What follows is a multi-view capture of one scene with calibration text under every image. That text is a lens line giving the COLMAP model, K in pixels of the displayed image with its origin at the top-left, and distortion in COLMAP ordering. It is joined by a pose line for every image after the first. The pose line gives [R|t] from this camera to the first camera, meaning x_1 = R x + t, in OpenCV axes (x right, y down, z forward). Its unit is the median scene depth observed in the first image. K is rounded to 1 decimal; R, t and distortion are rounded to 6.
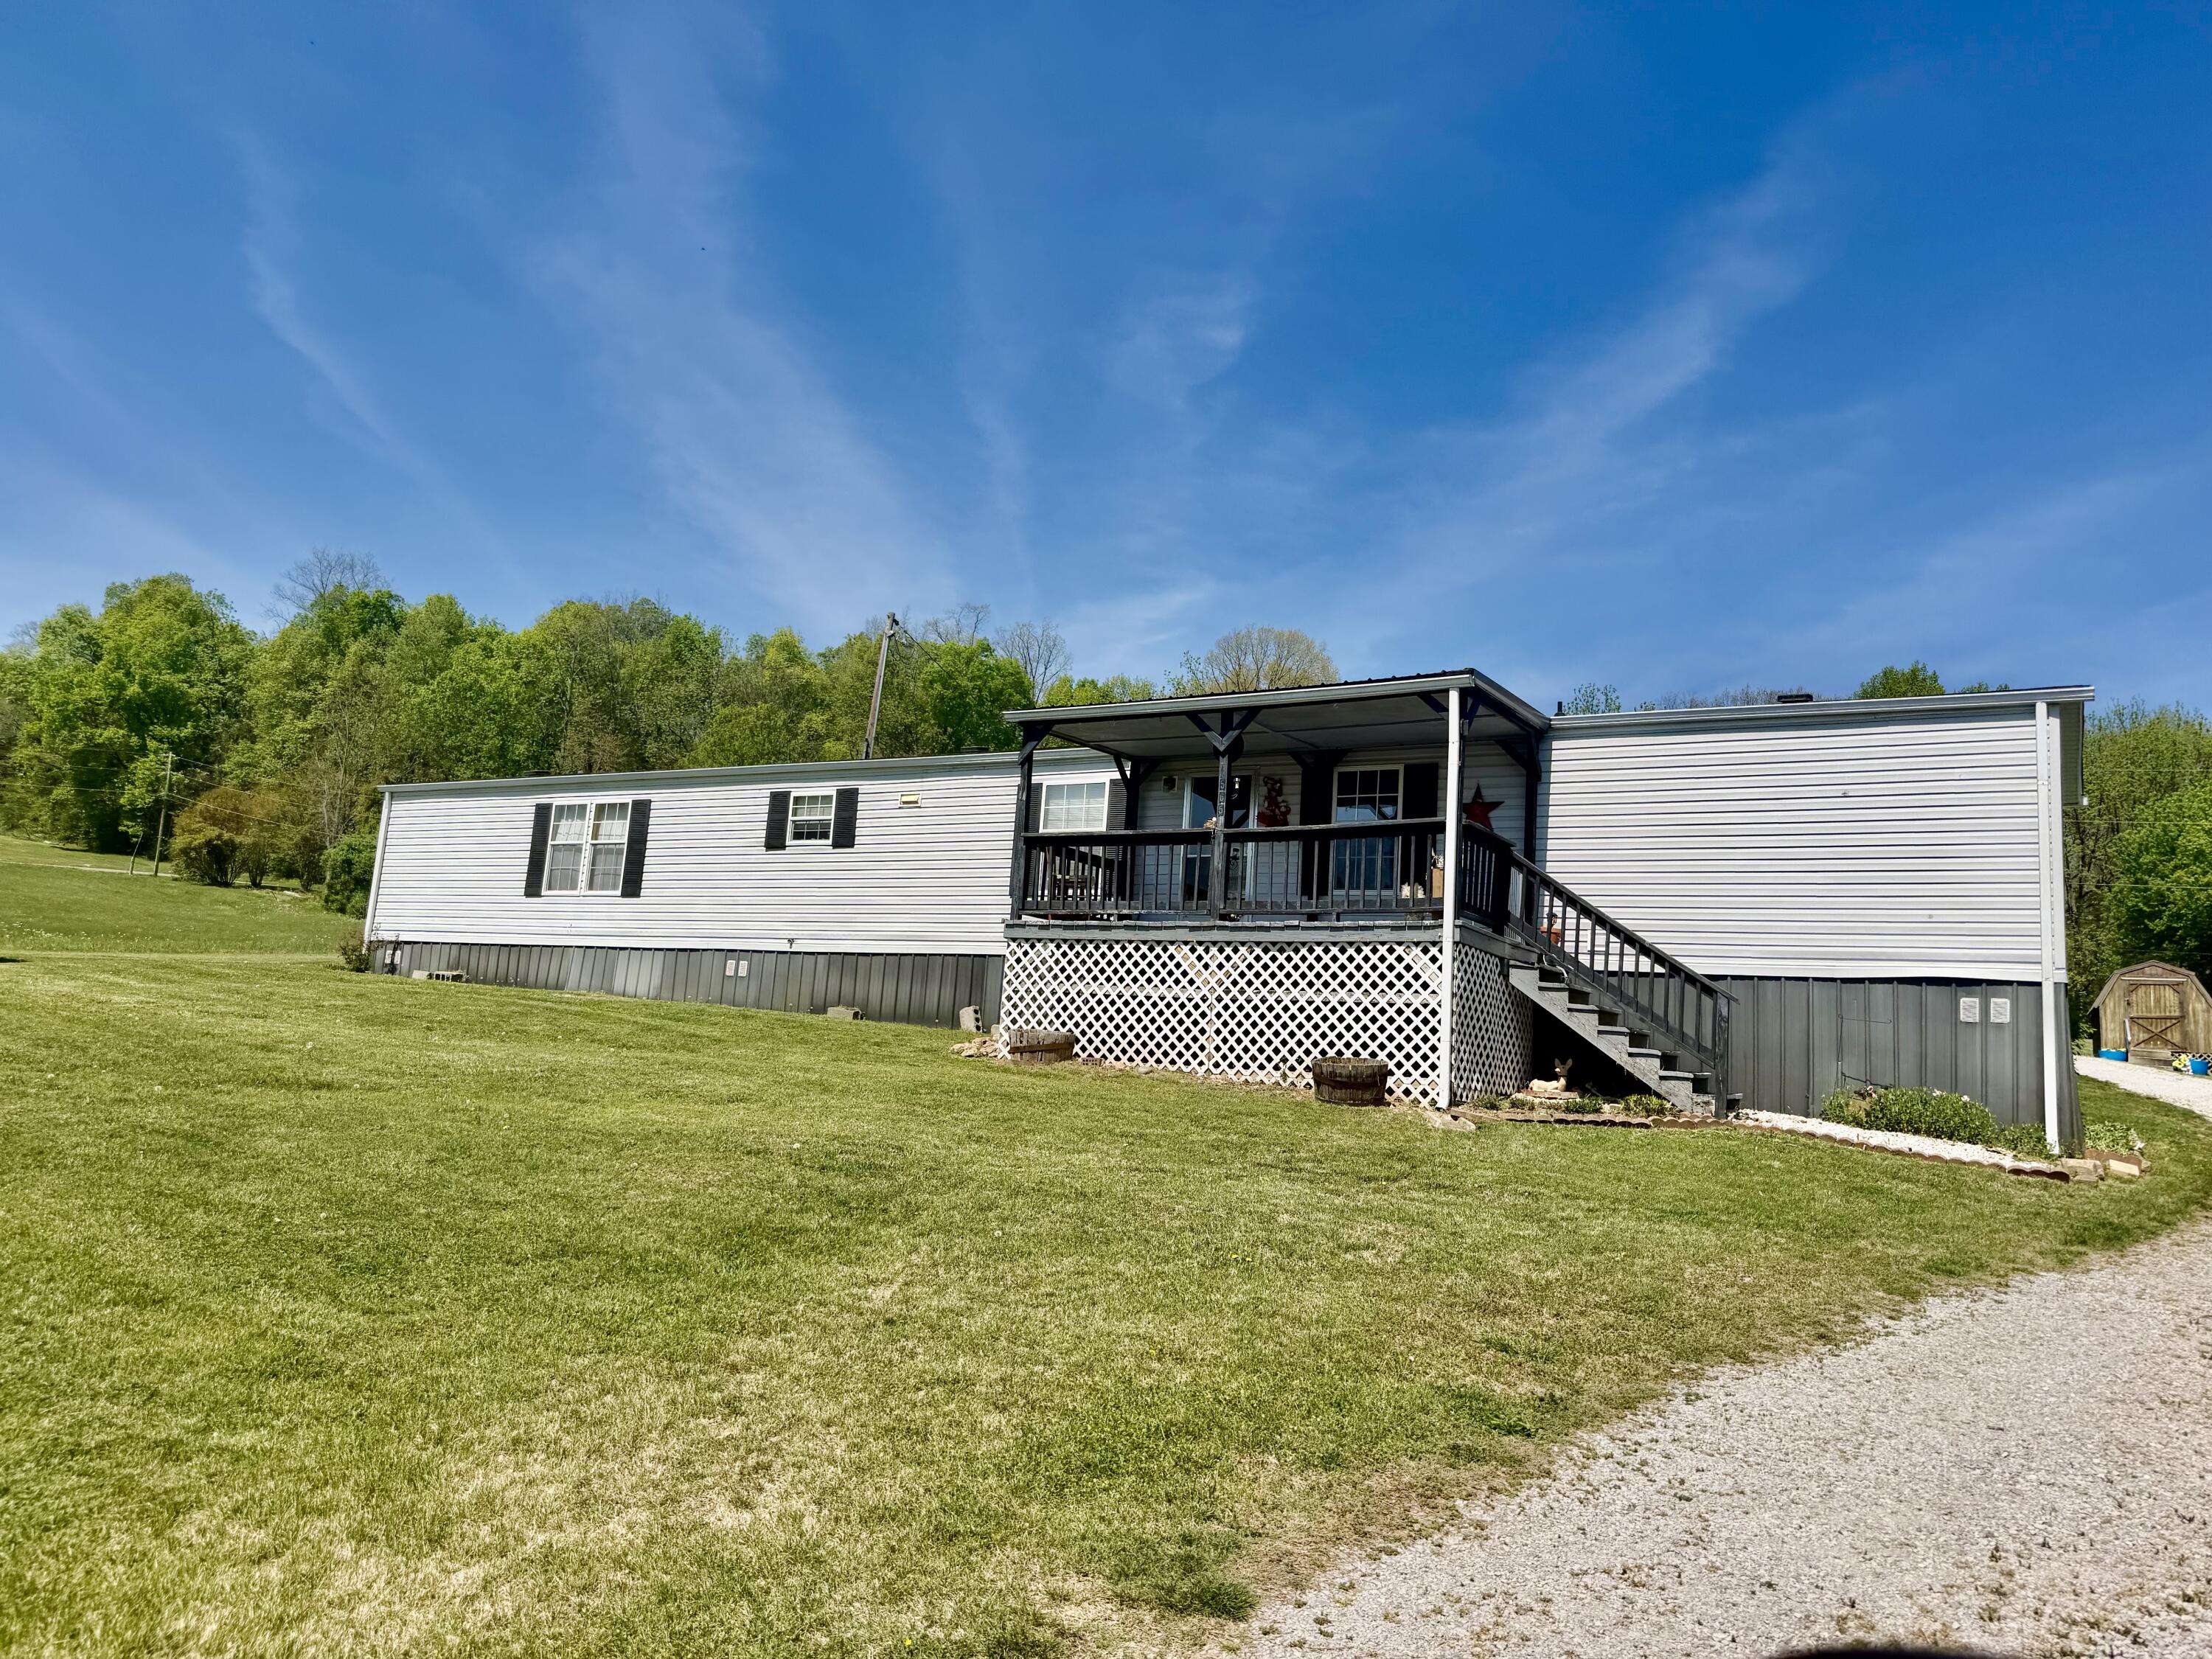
lens RADIAL K [[1544.3, 0, 1119.9], [0, 1544.3, 826.6], [0, 0, 1]] dist [0.155340, -0.254314]
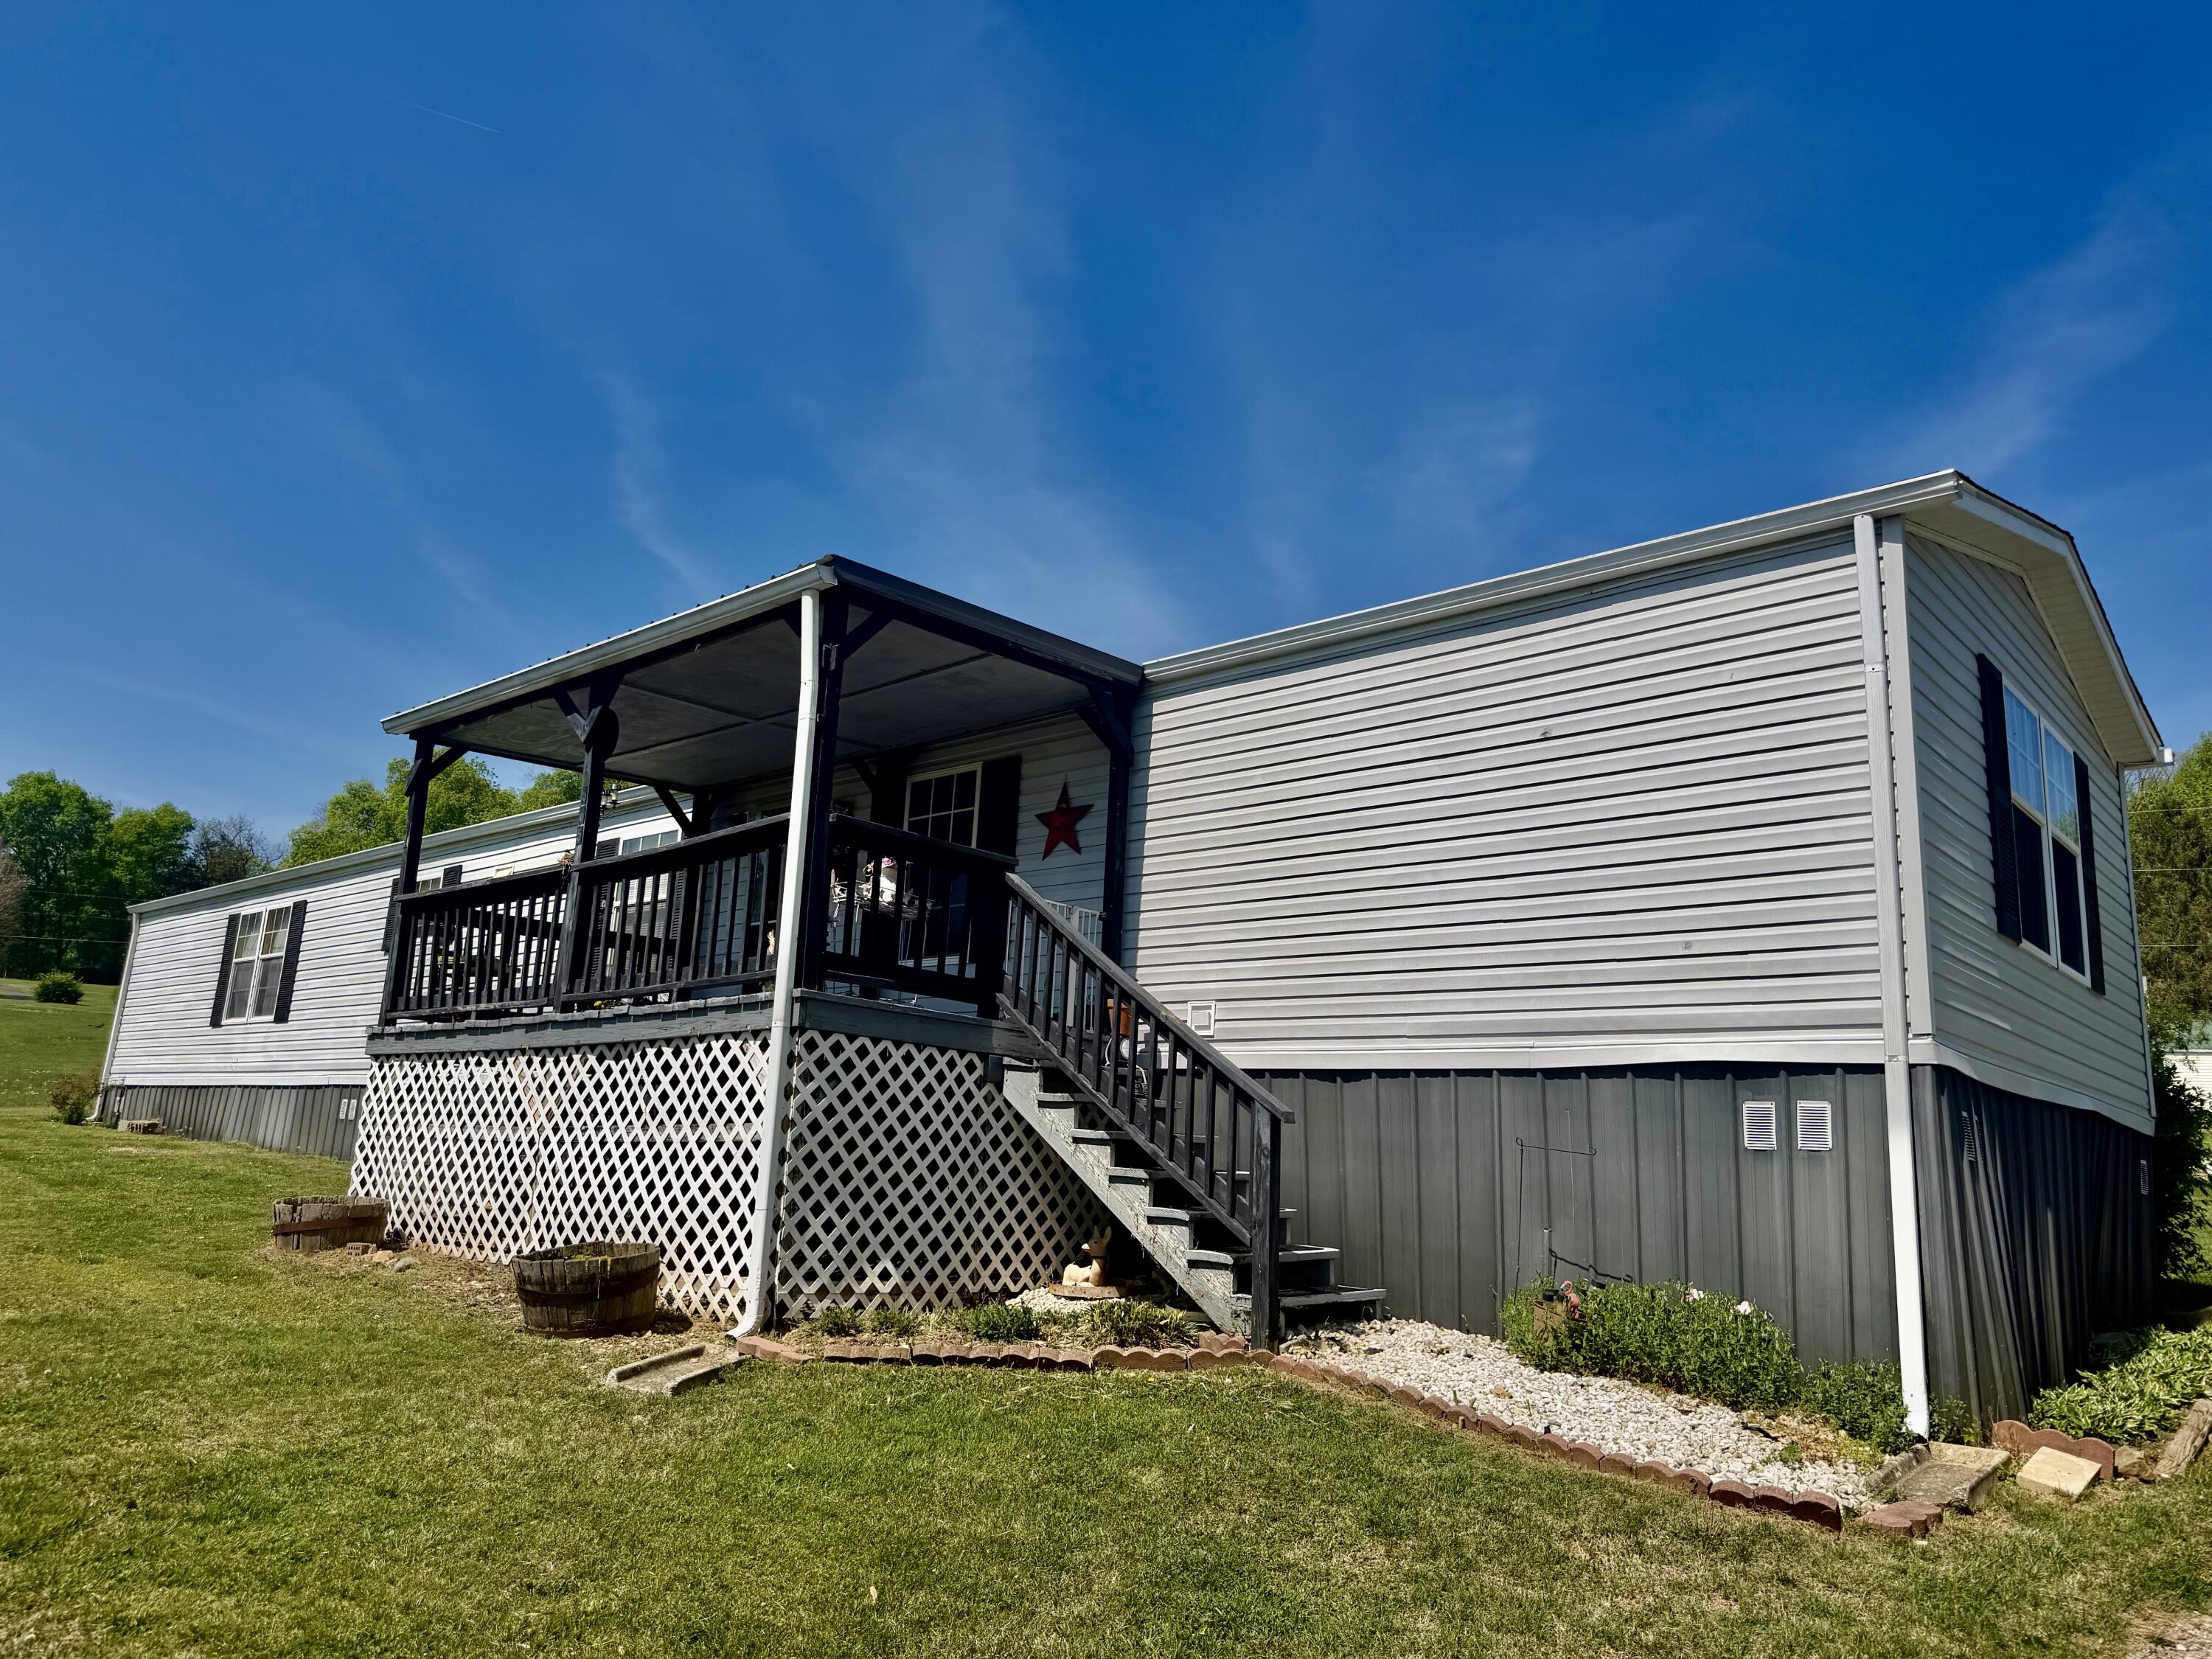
lens RADIAL K [[1544.3, 0, 1119.9], [0, 1544.3, 826.6], [0, 0, 1]] dist [0.155340, -0.254314]
pose [[0.981506, -0.060768, -0.181529, 0.413618], [0.046068, 0.995390, -0.084124, 0.051463], [0.185804, 0.074205, 0.979781, 0.437967]]
